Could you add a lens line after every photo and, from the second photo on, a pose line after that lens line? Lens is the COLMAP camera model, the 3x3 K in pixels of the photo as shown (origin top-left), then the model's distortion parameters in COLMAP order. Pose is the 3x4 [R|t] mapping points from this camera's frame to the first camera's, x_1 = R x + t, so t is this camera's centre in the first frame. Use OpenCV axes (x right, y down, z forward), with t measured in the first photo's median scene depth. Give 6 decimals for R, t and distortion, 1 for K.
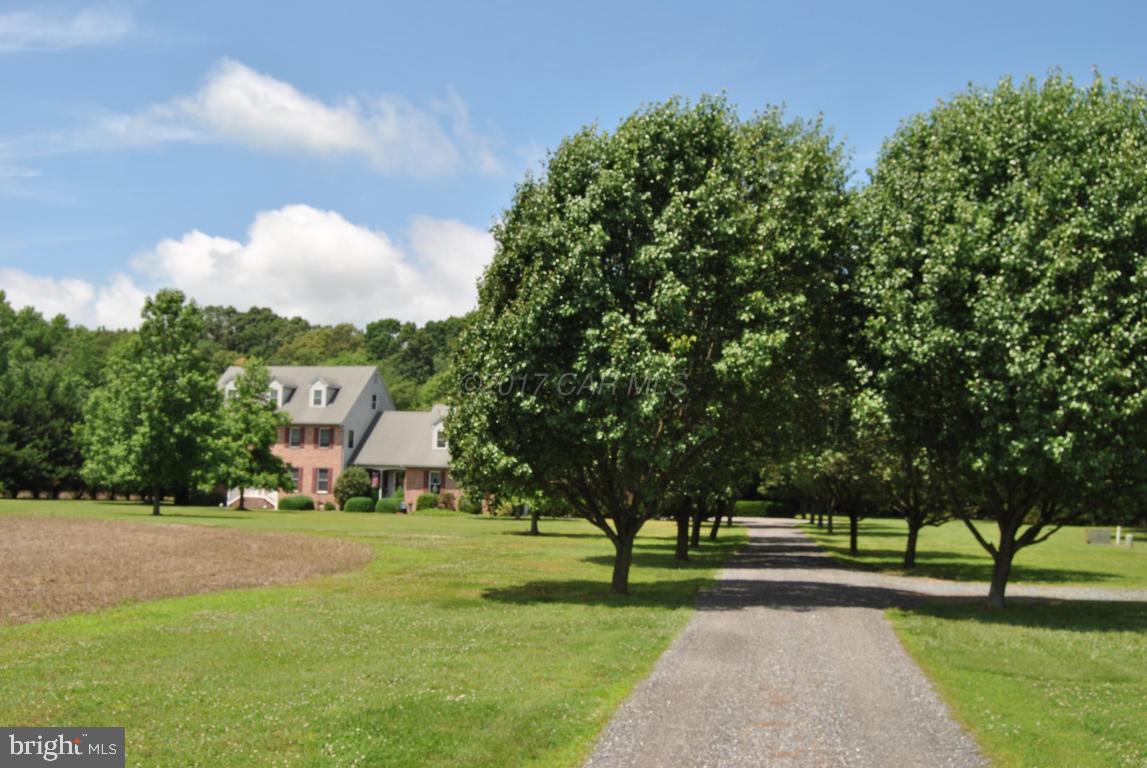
lens RADIAL K [[1303.5, 0, 573.5], [0, 1303.5, 384.0], [0, 0, 1]] dist [-0.117361, -0.006299]
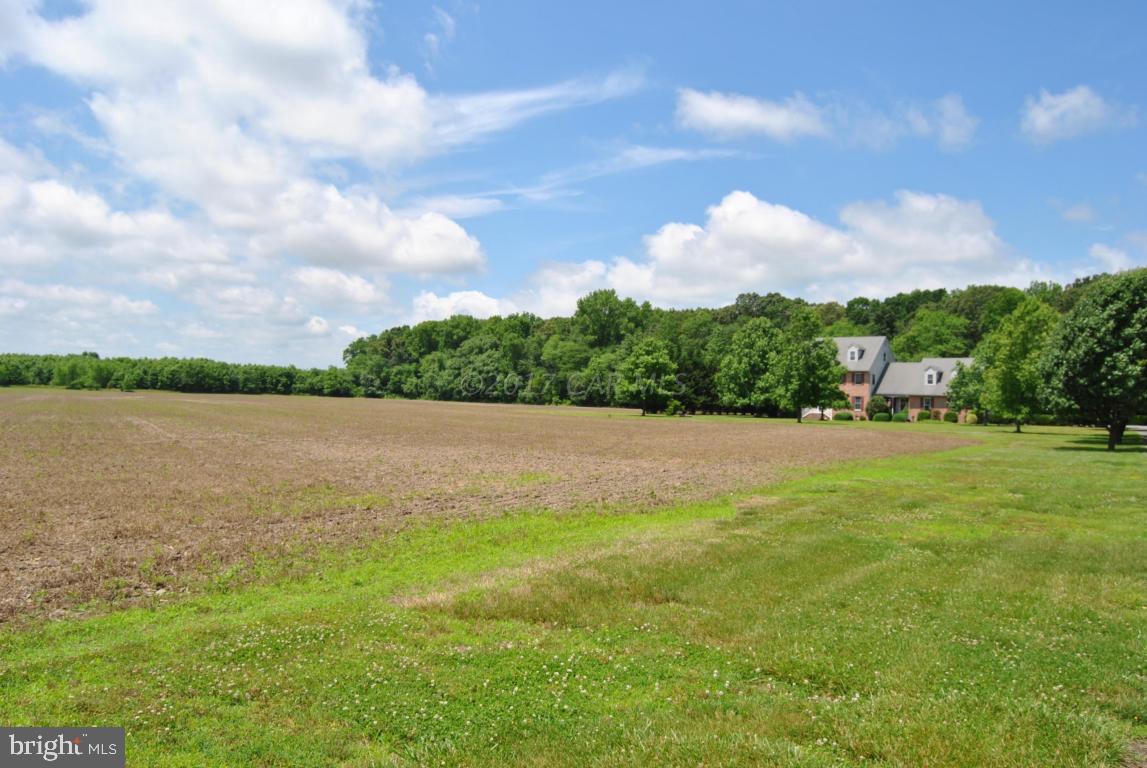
lens RADIAL K [[903.4, 0, 573.5], [0, 903.4, 384.0], [0, 0, 1]] dist [-0.077402, -0.009117]
pose [[0.915332, -0.009123, -0.402596, -0.058428], [0.031644, 0.998281, 0.049323, -0.023475], [0.401454, -0.057887, 0.914048, -0.255368]]
